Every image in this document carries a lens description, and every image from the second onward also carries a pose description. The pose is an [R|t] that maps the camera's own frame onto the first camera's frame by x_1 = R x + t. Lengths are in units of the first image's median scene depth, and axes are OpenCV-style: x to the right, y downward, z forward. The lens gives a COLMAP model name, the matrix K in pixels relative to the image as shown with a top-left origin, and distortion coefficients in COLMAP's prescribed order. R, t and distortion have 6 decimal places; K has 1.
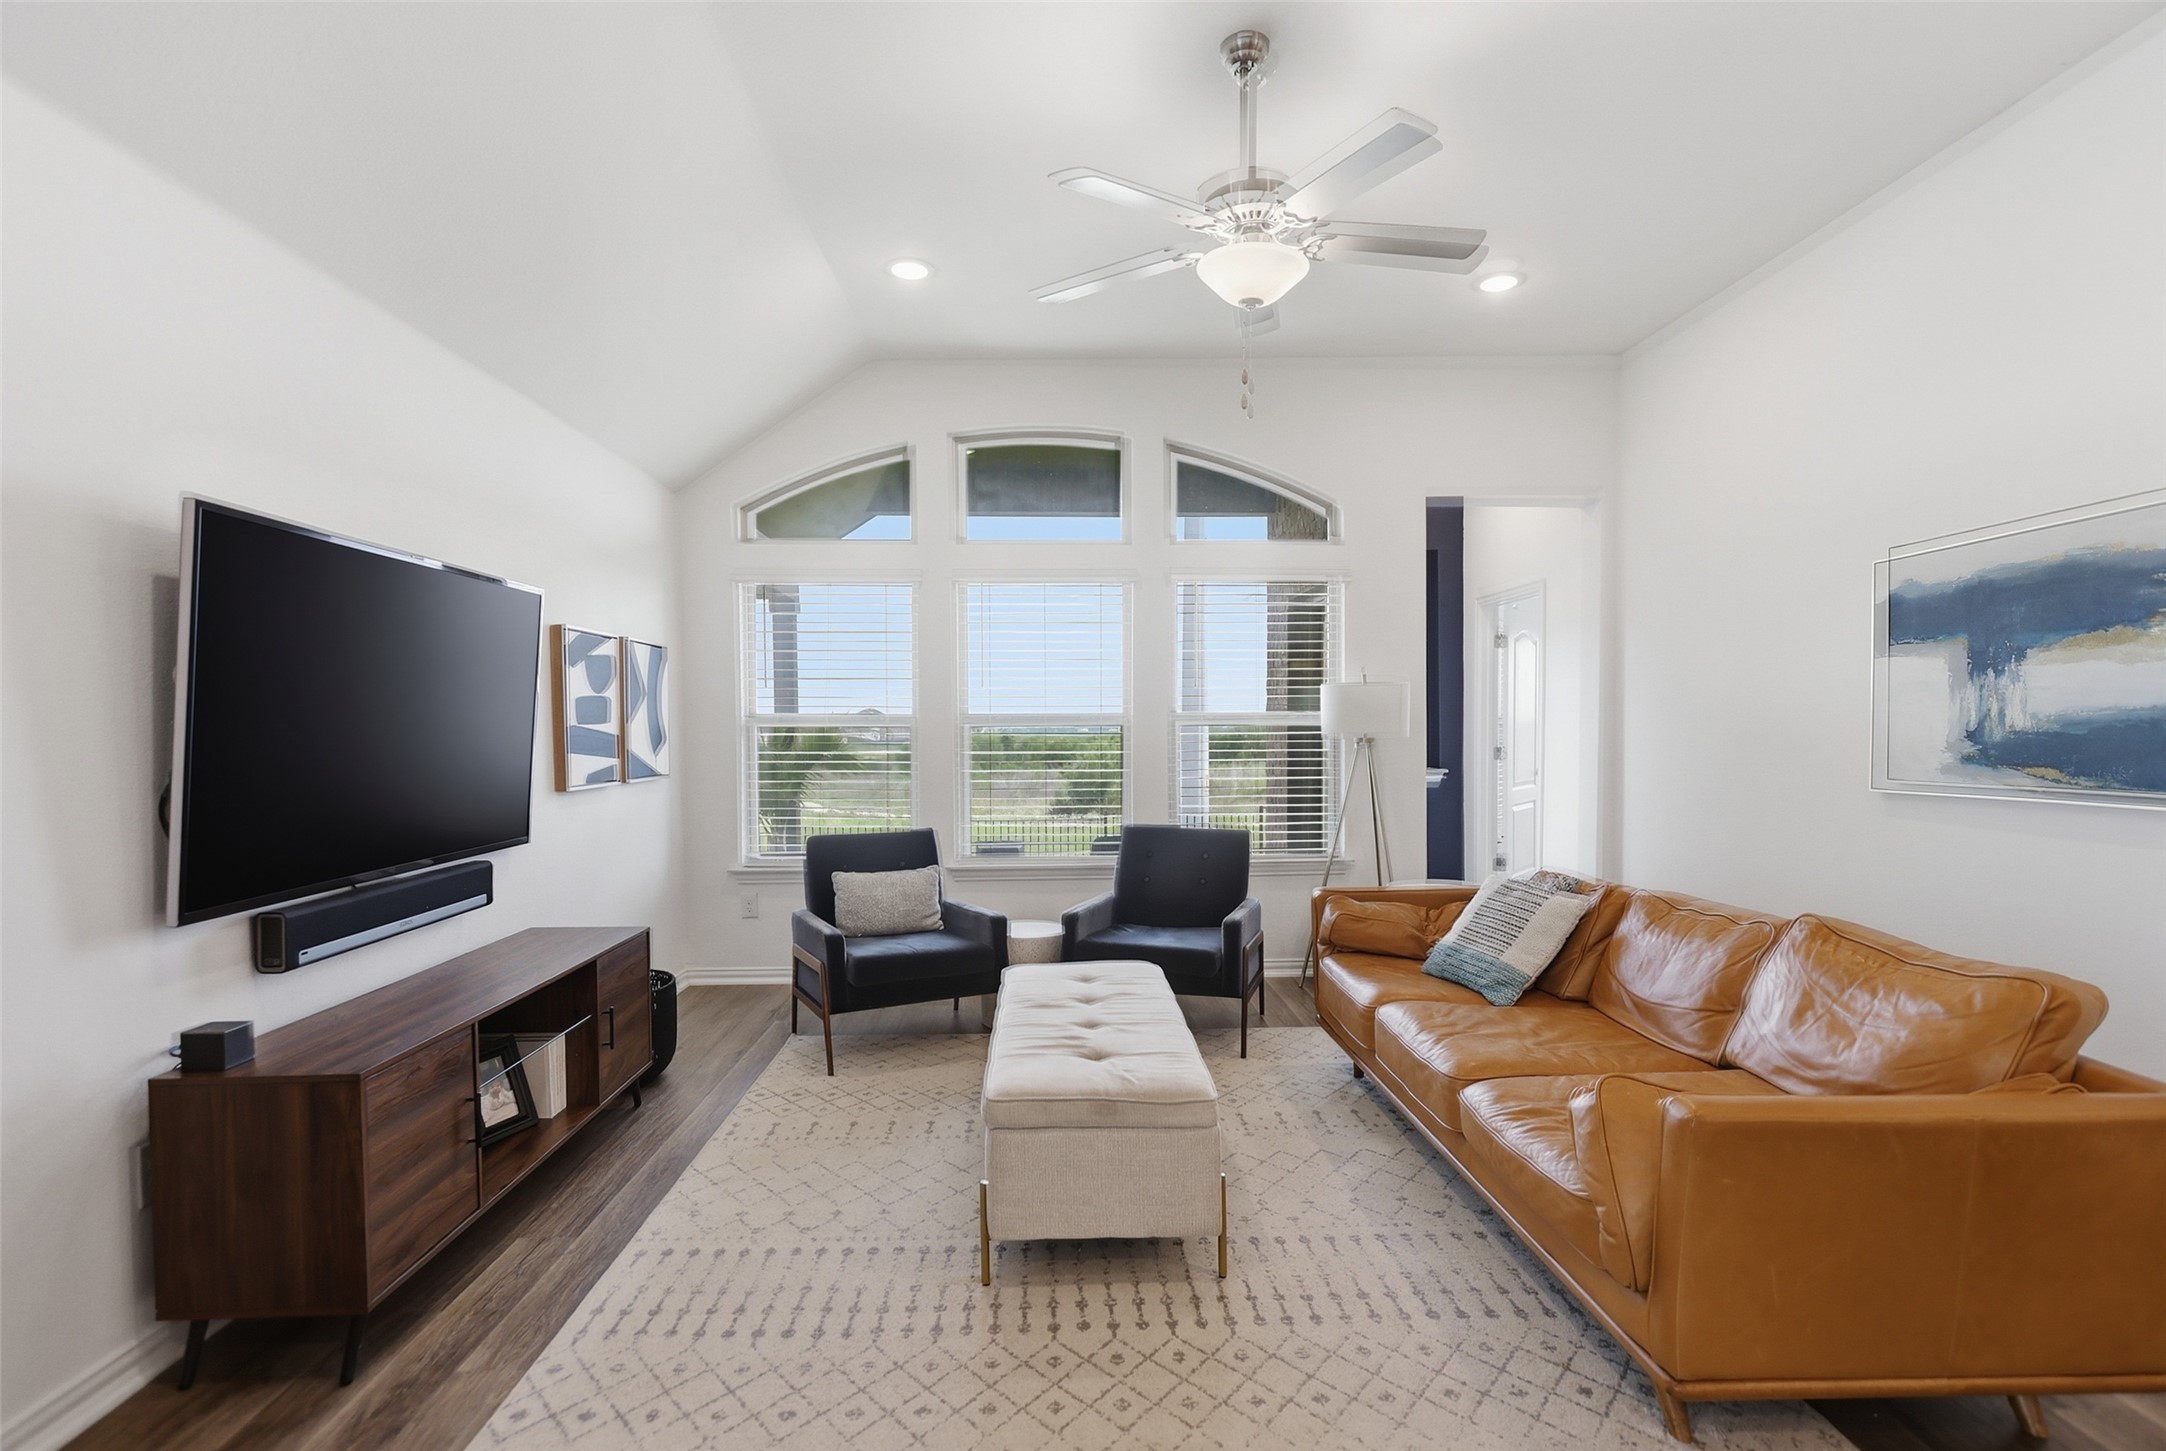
lens RADIAL K [[1069.6, 0, 1081.6], [0, 1069.6, 758.9], [0, 0, 1]] dist [0.012311, 0.000281]
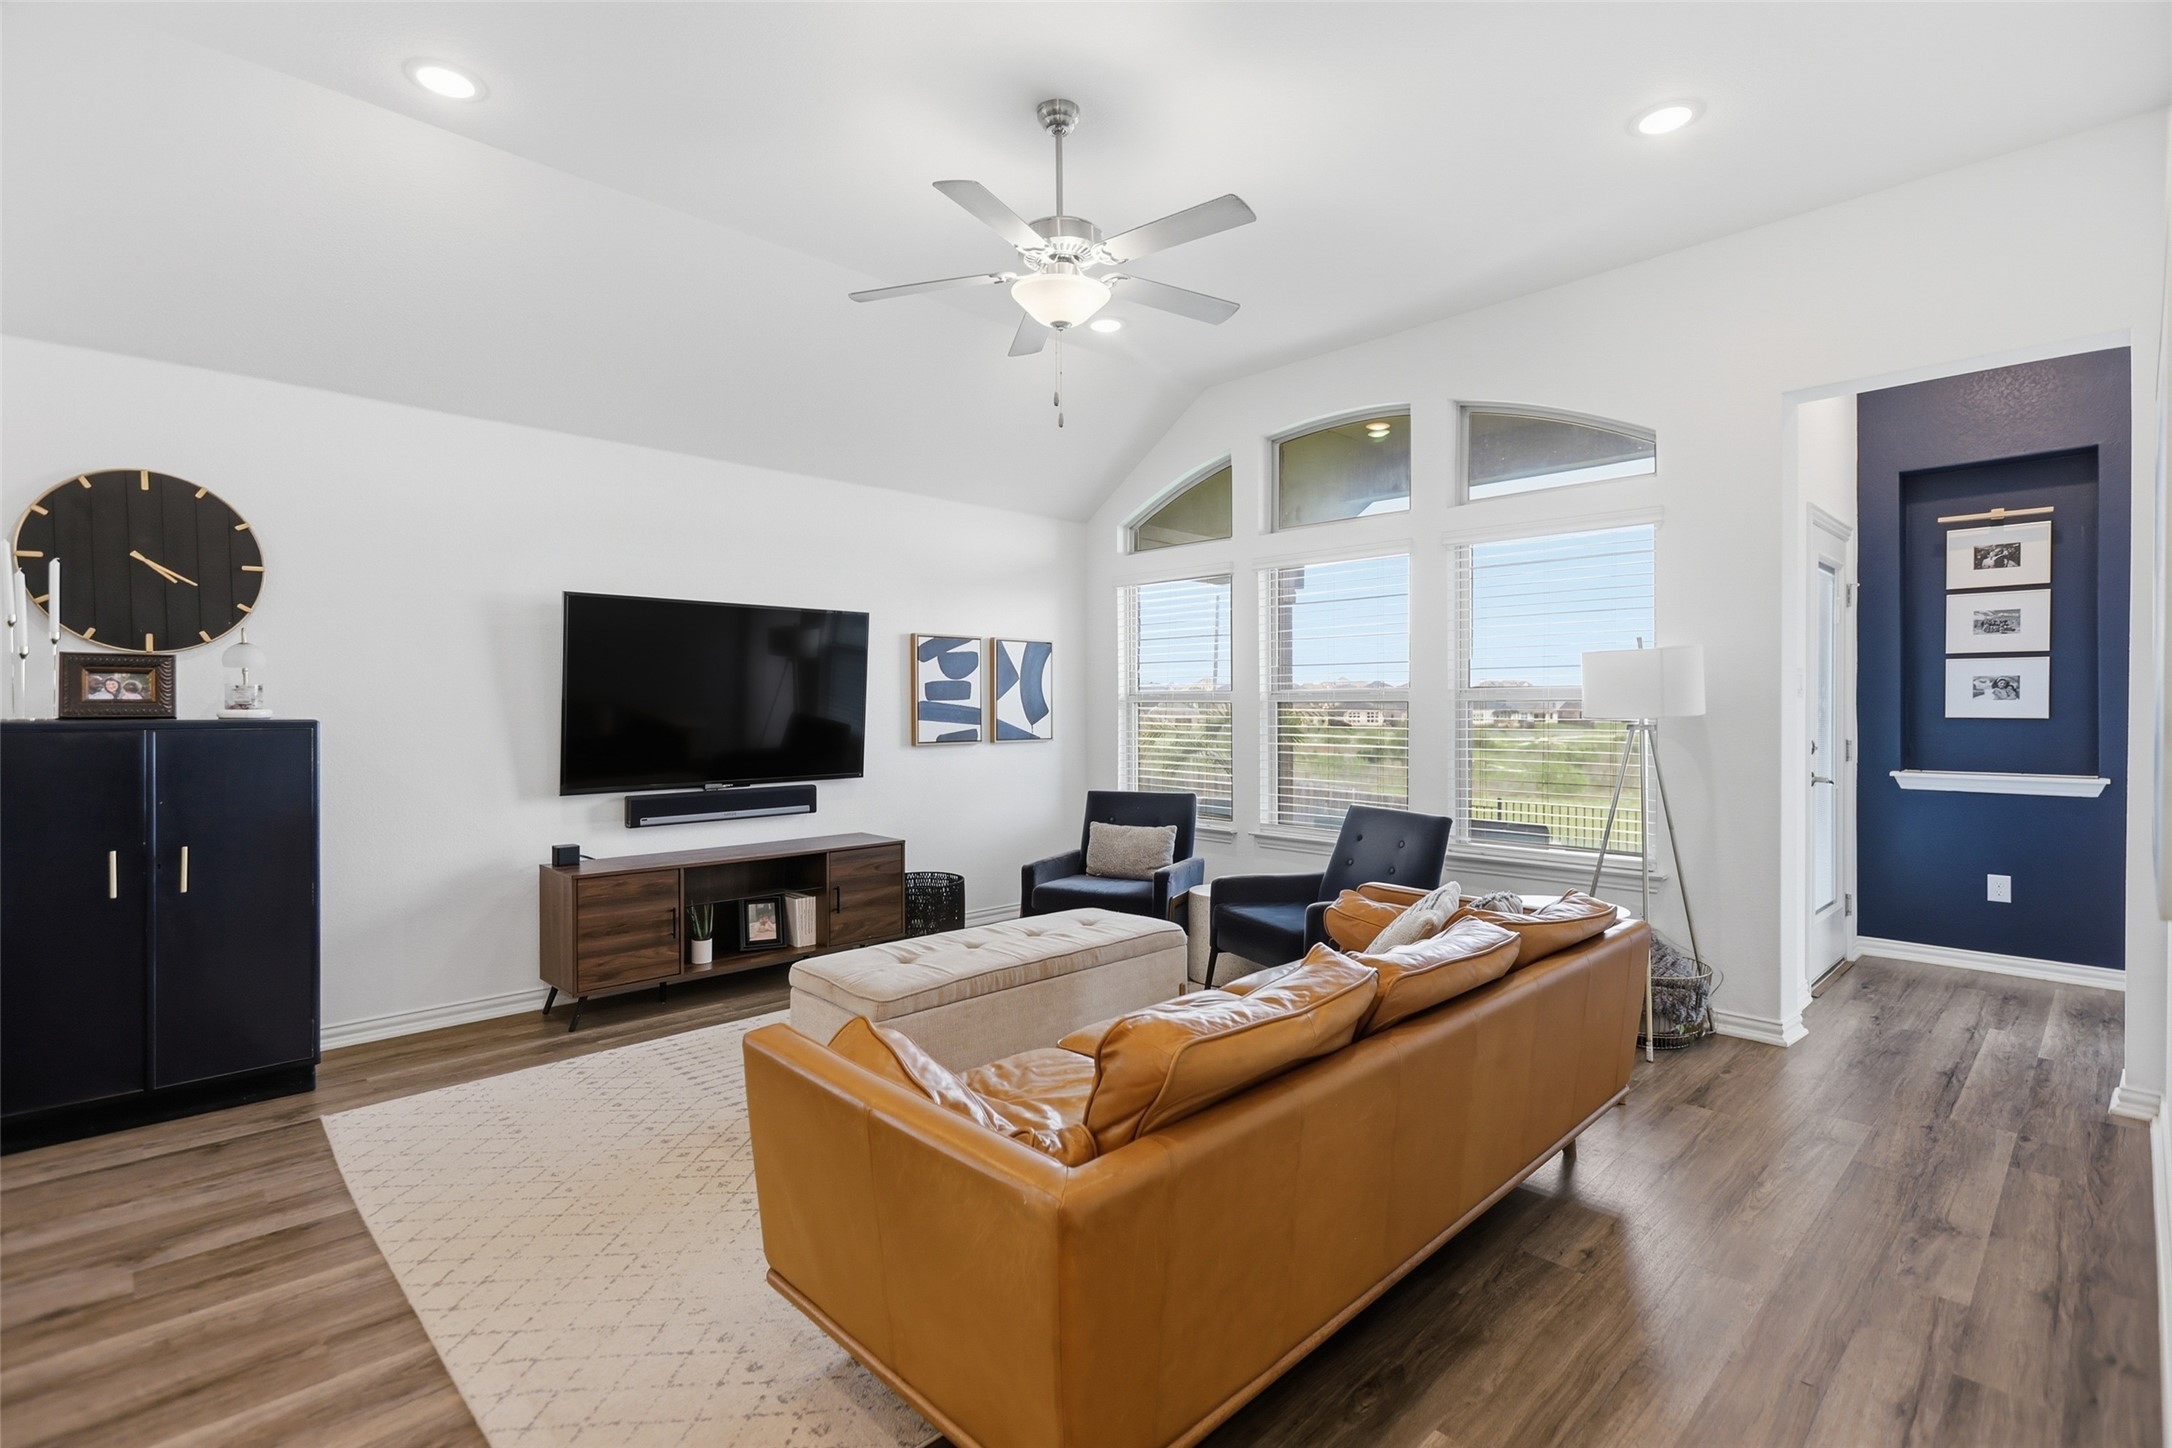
lens RADIAL K [[1025.7, 0, 1065.6], [0, 1025.7, 705.3], [0, 0, 1]] dist [0.005085, 0.000244]
pose [[0.665446, 0.001615, -0.746445, 0.860546], [-0.024096, 0.999523, -0.019319, -0.003768], [0.746057, 0.030842, 0.665167, 0.262276]]
